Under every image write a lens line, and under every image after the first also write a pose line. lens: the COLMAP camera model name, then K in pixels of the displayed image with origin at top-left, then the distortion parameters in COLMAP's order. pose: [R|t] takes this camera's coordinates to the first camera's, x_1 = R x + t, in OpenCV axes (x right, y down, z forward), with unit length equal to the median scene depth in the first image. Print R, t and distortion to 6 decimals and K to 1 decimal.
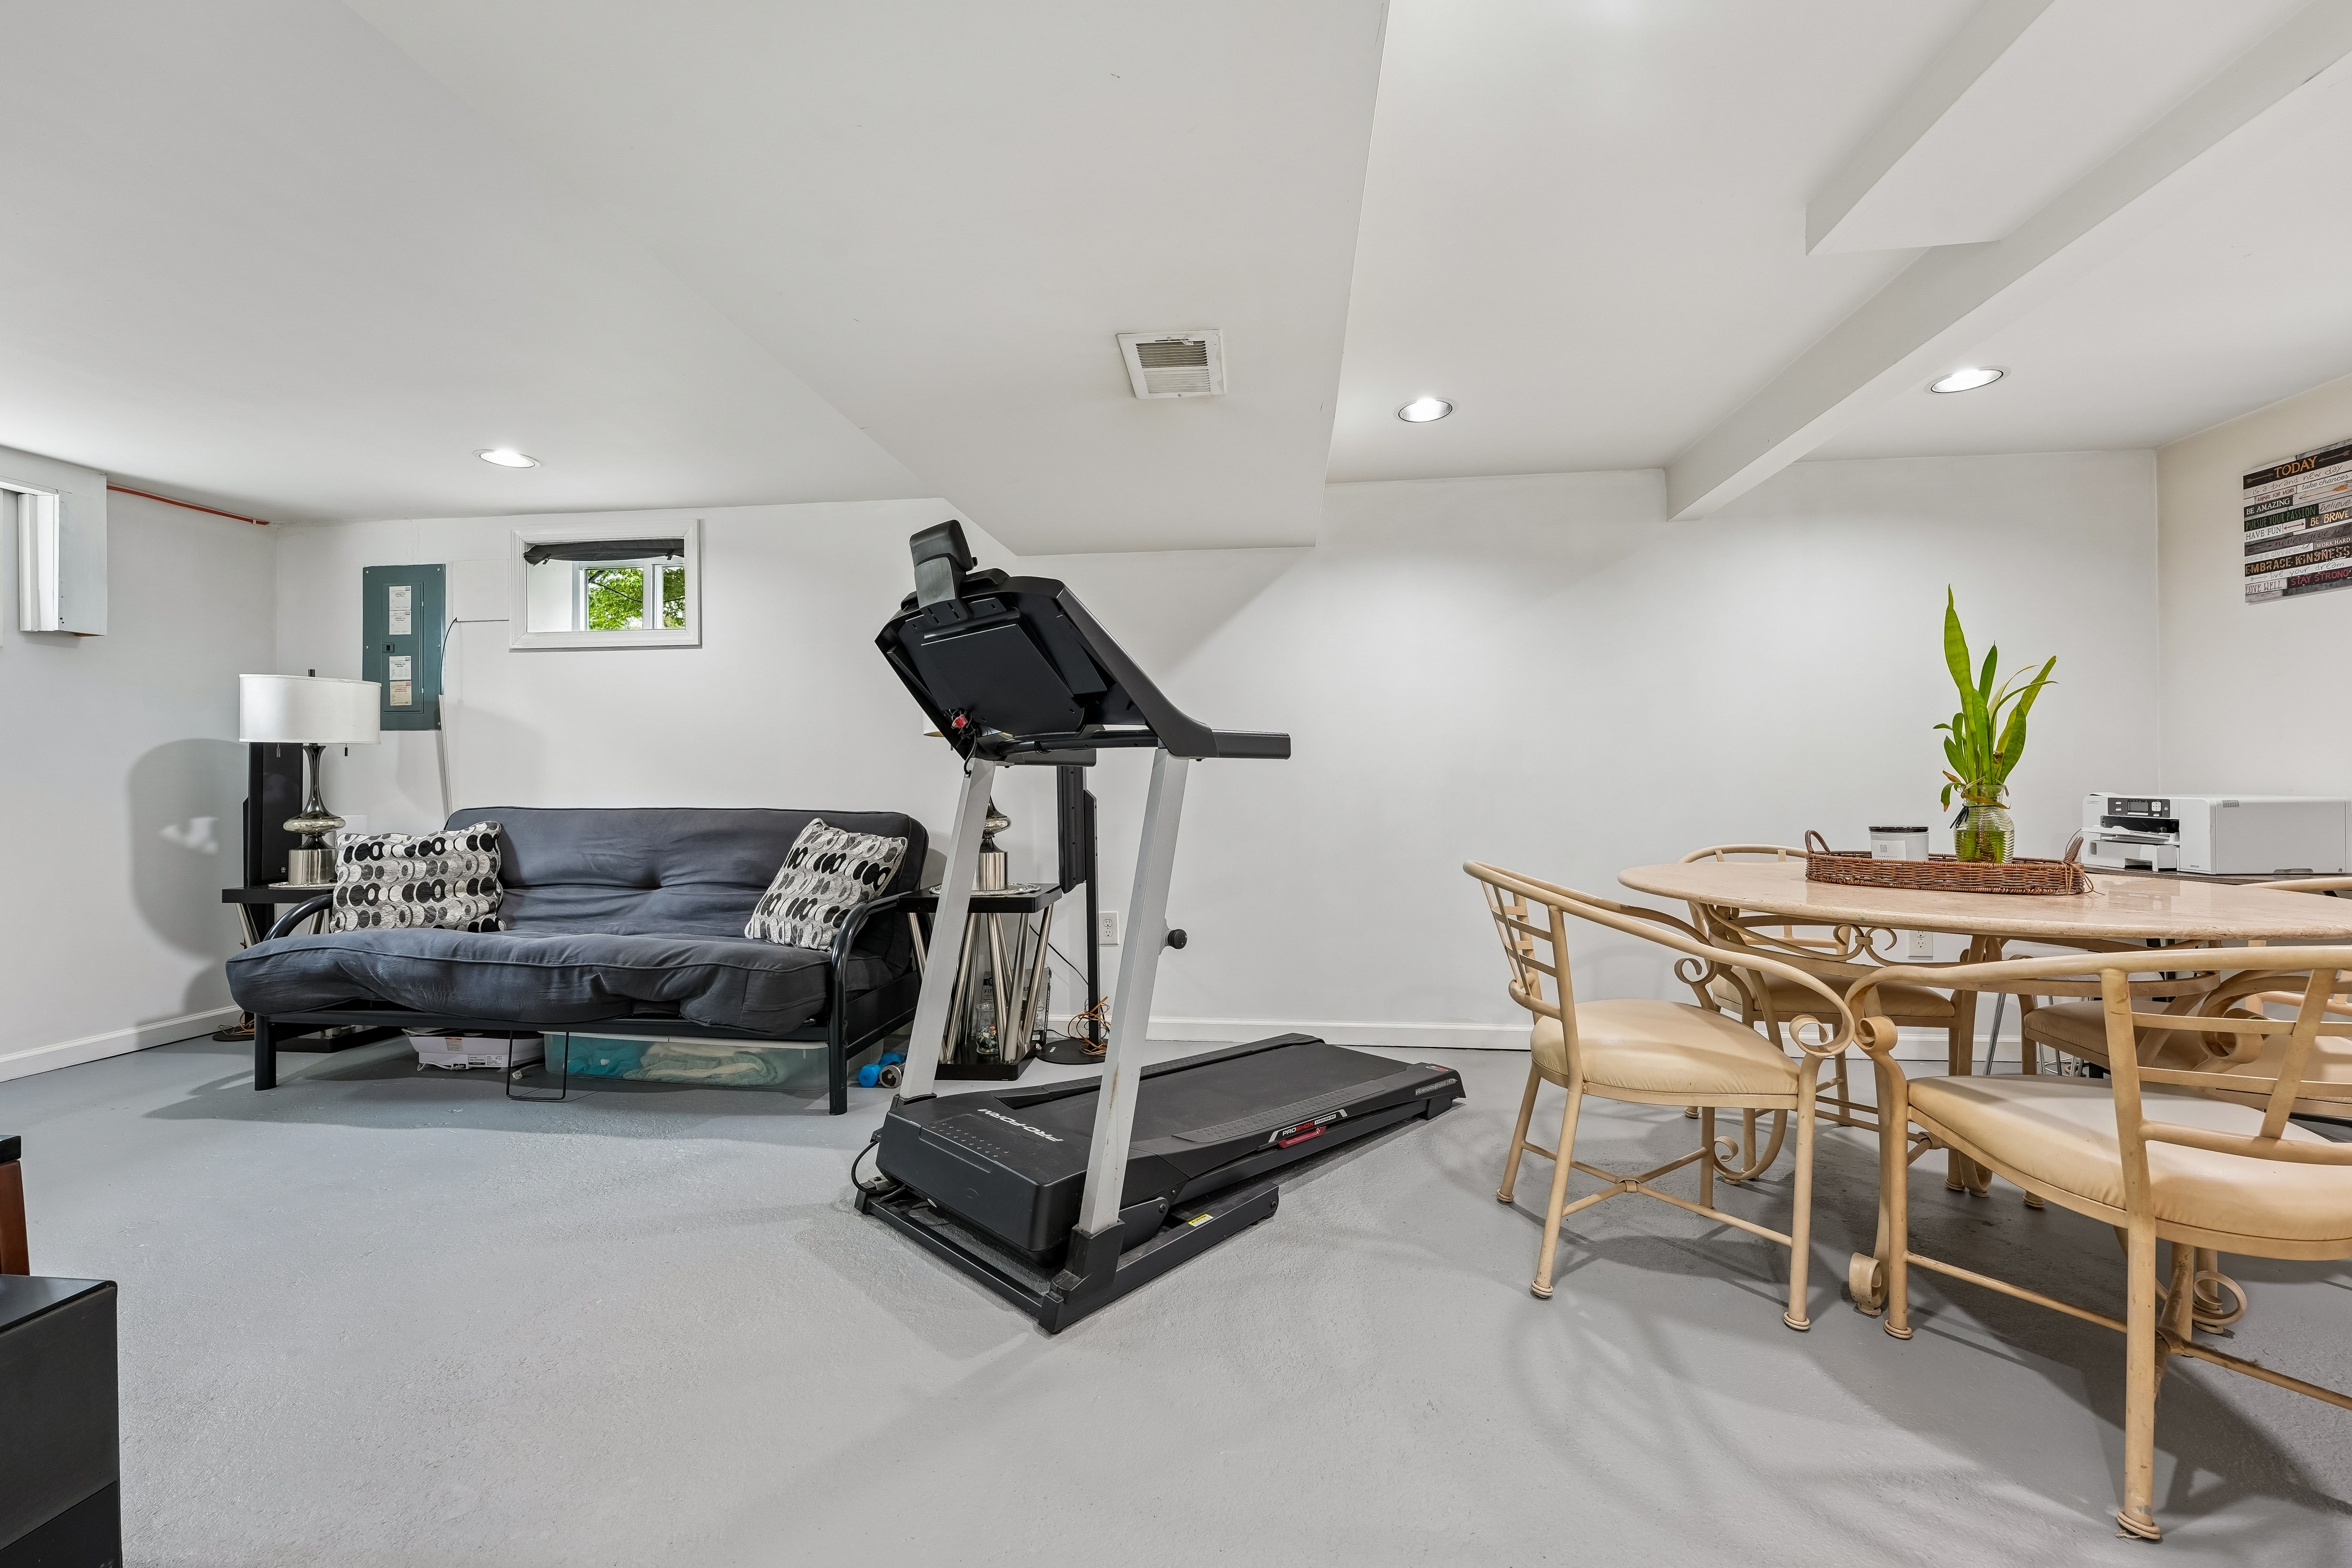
lens RADIAL K [[957.9, 0, 1164.9], [0, 957.9, 773.1], [0, 0, 1]] dist [0.001135, -0.000944]
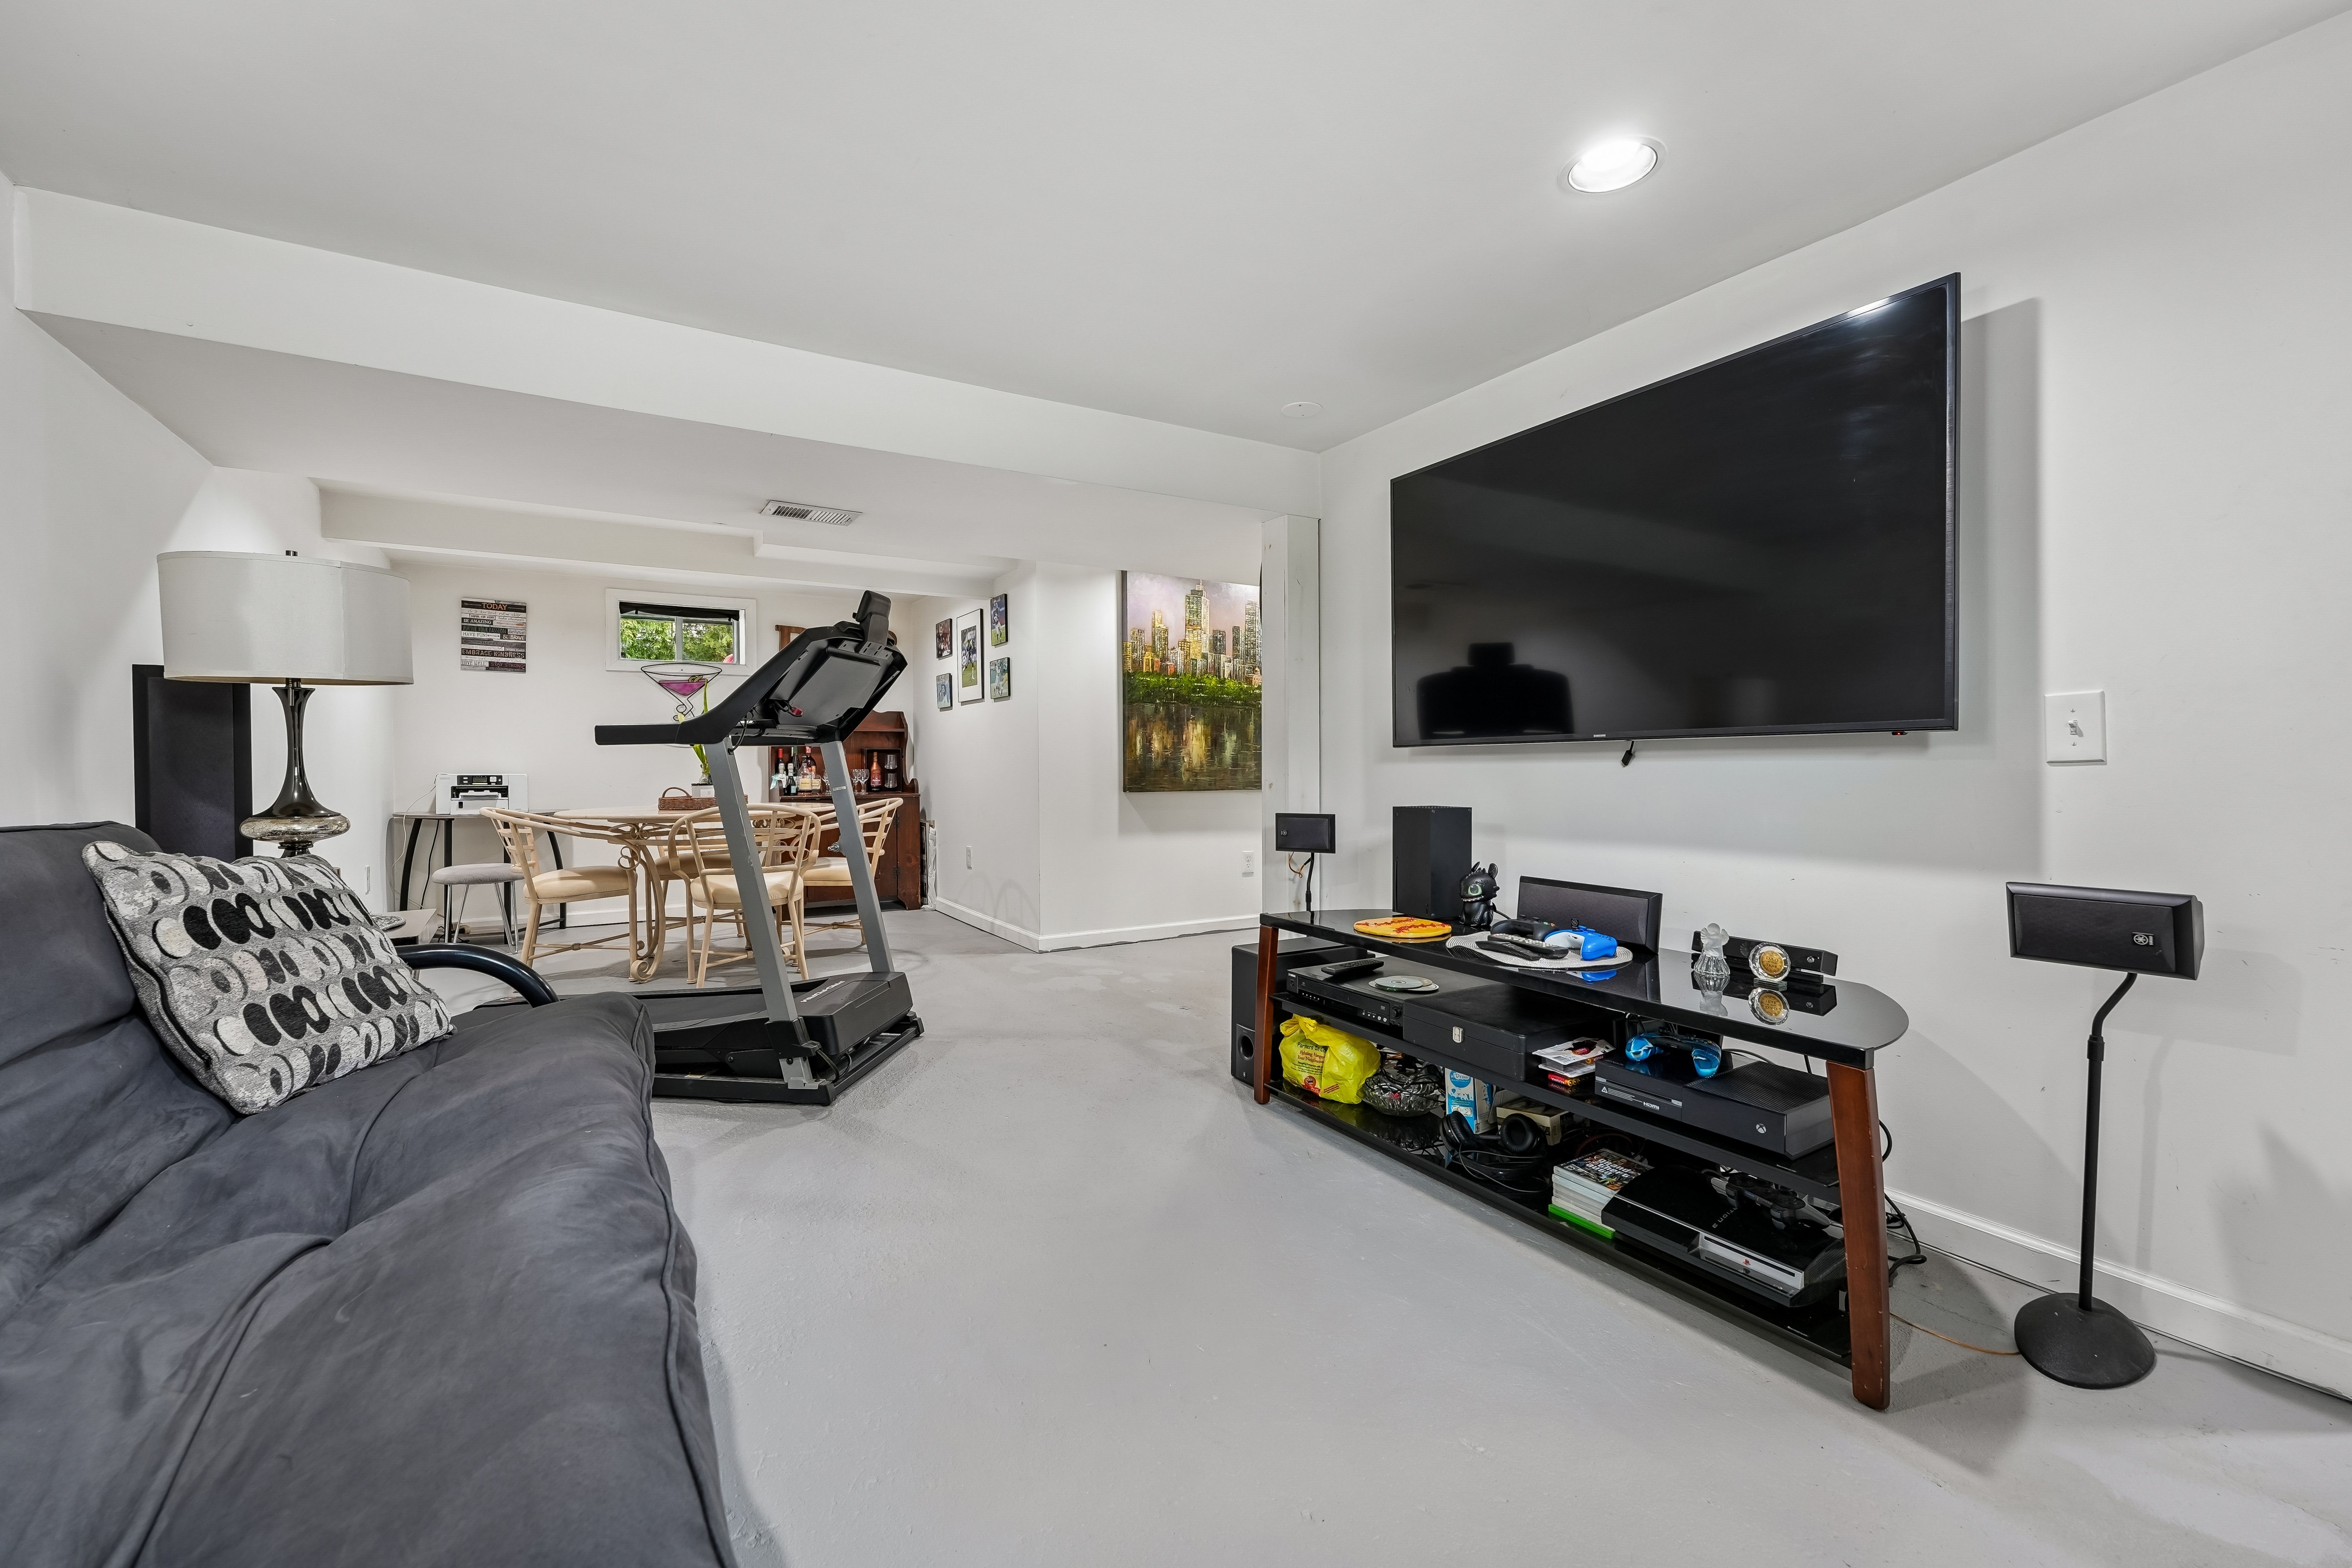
lens RADIAL K [[957.9, 0, 1156.1], [0, 957.9, 784.4], [0, 0, 1]] dist [0.001135, -0.000944]
pose [[-0.603531, -0.010469, 0.797271, -1.245674], [0.001804, 0.999893, 0.014495, 0.021555], [-0.797337, 0.010187, -0.603448, 1.129773]]
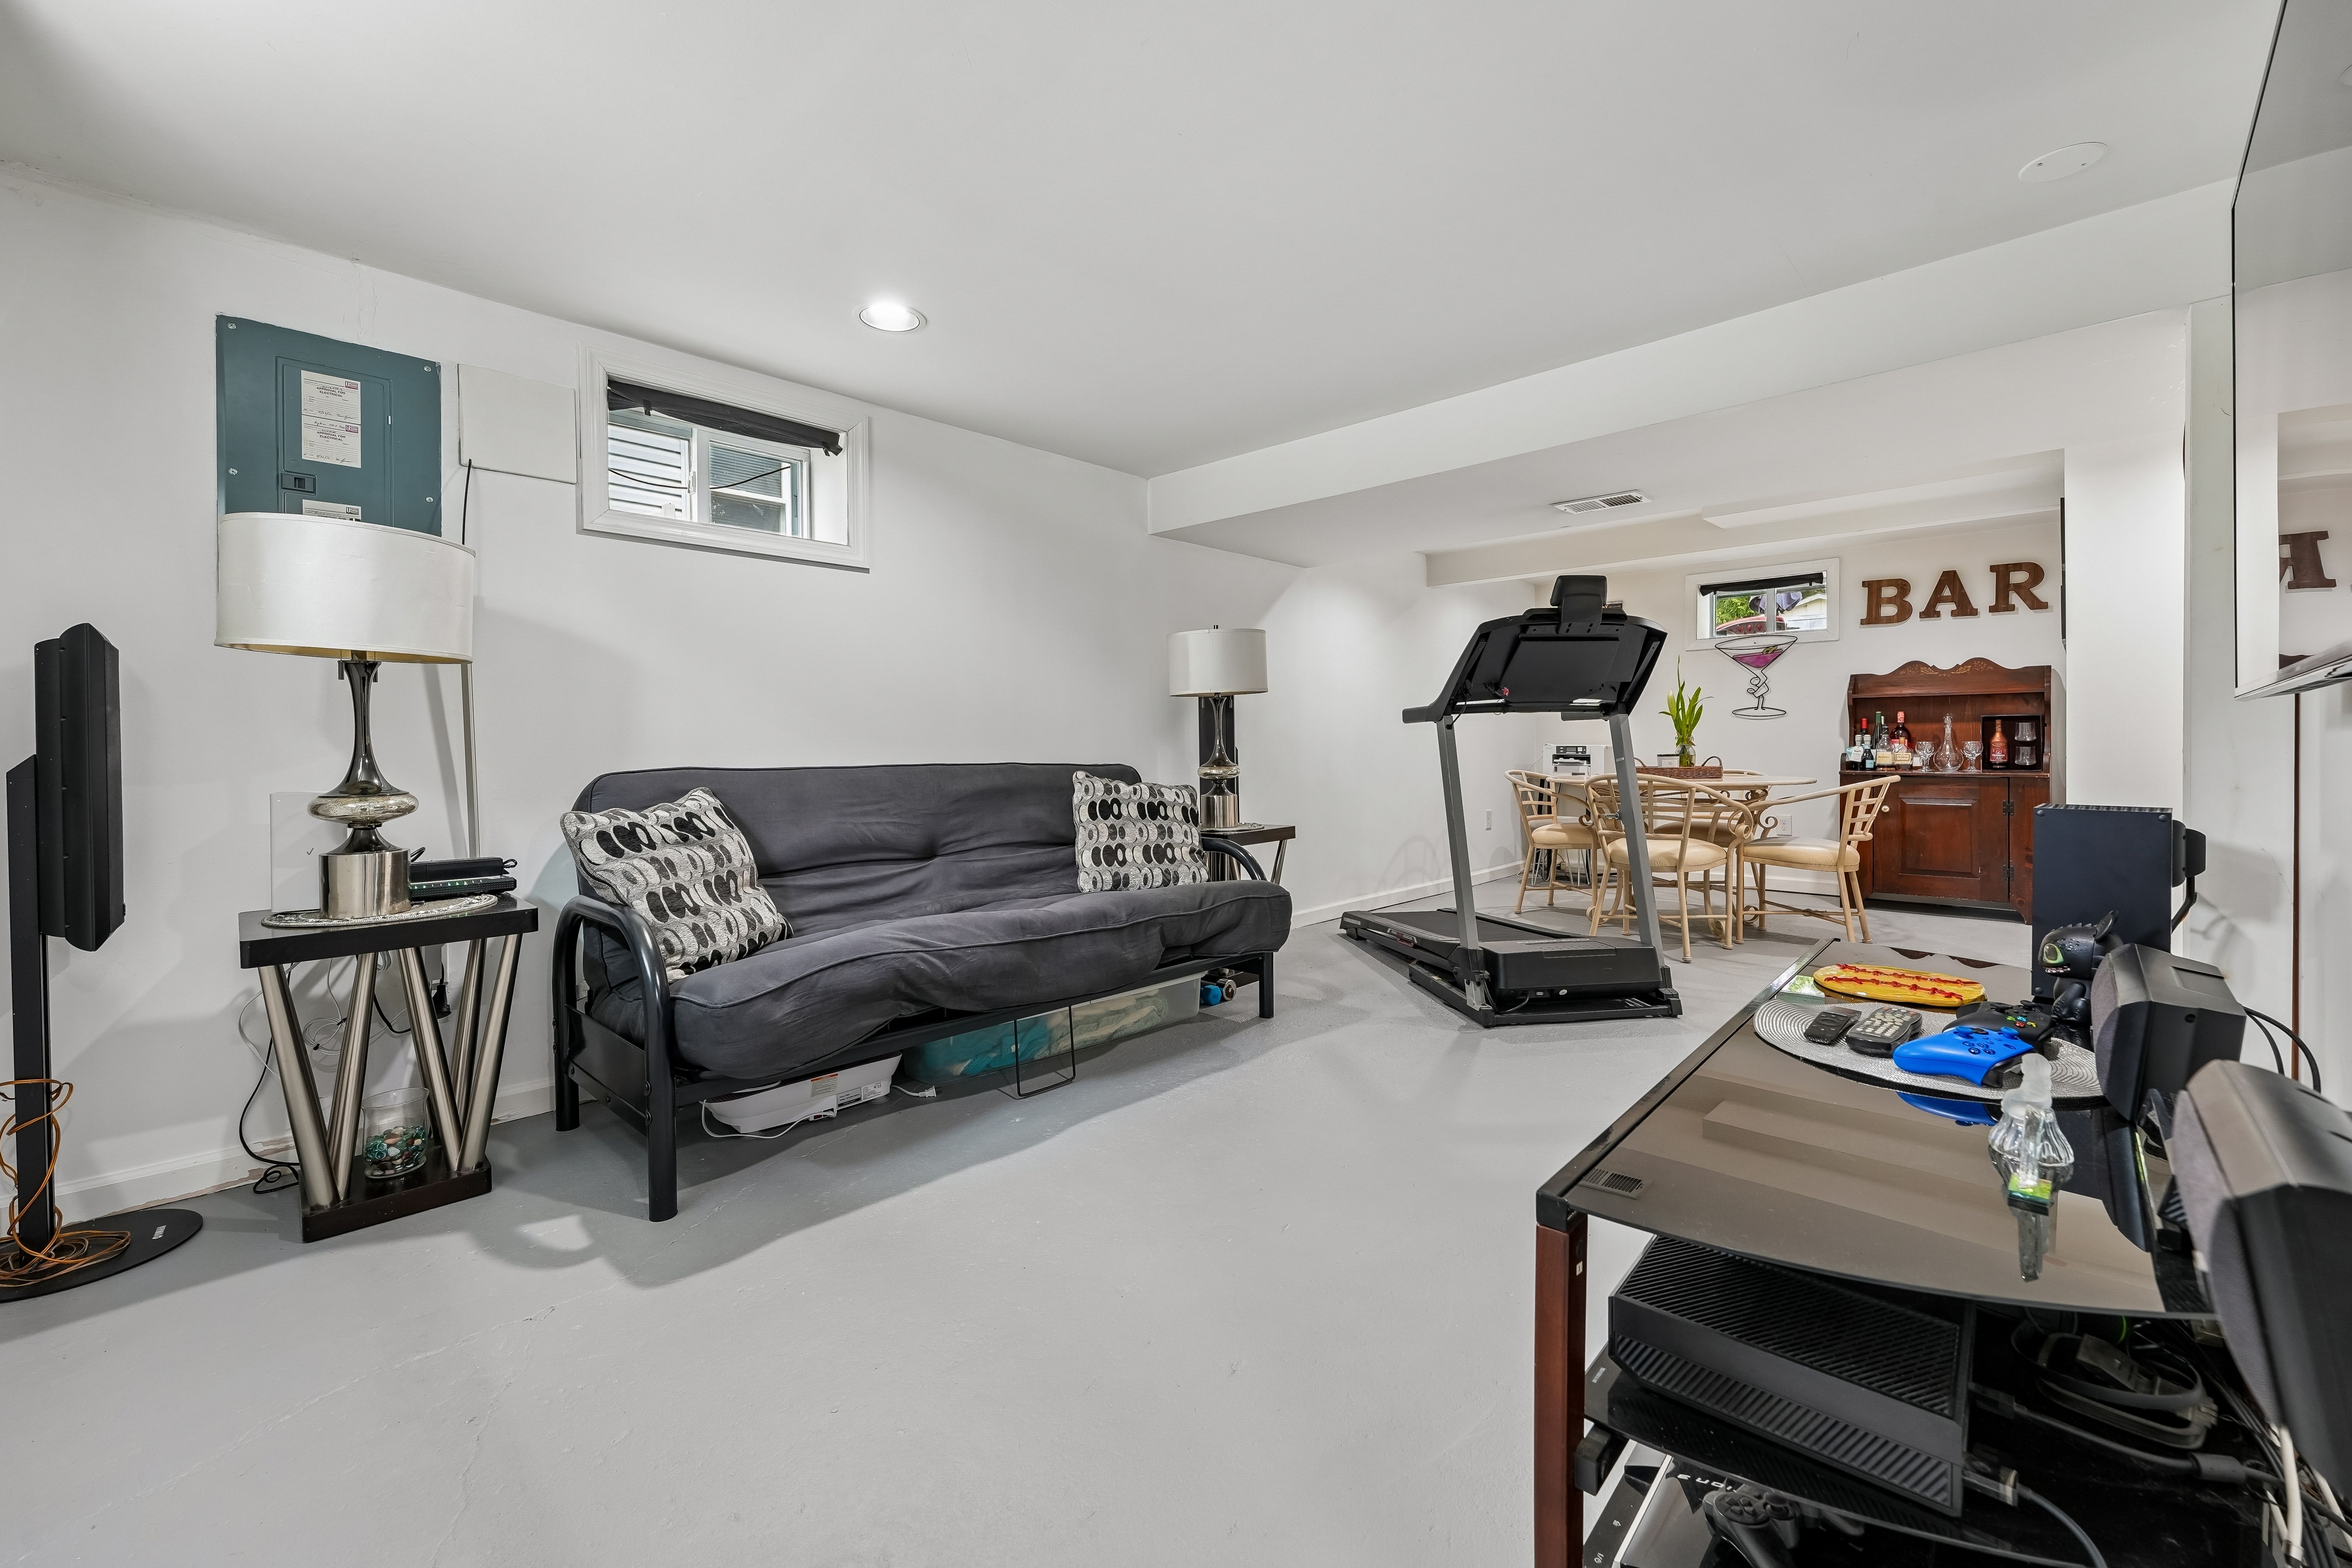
lens RADIAL K [[957.9, 0, 1186.3], [0, 957.9, 754.8], [0, 0, 1]] dist [0.001135, -0.000944]
pose [[0.595831, -0.008286, 0.803067, -1.402187], [-0.000322, 0.999944, 0.010556, 0.024713], [-0.803109, -0.006549, 0.595796, 0.405921]]
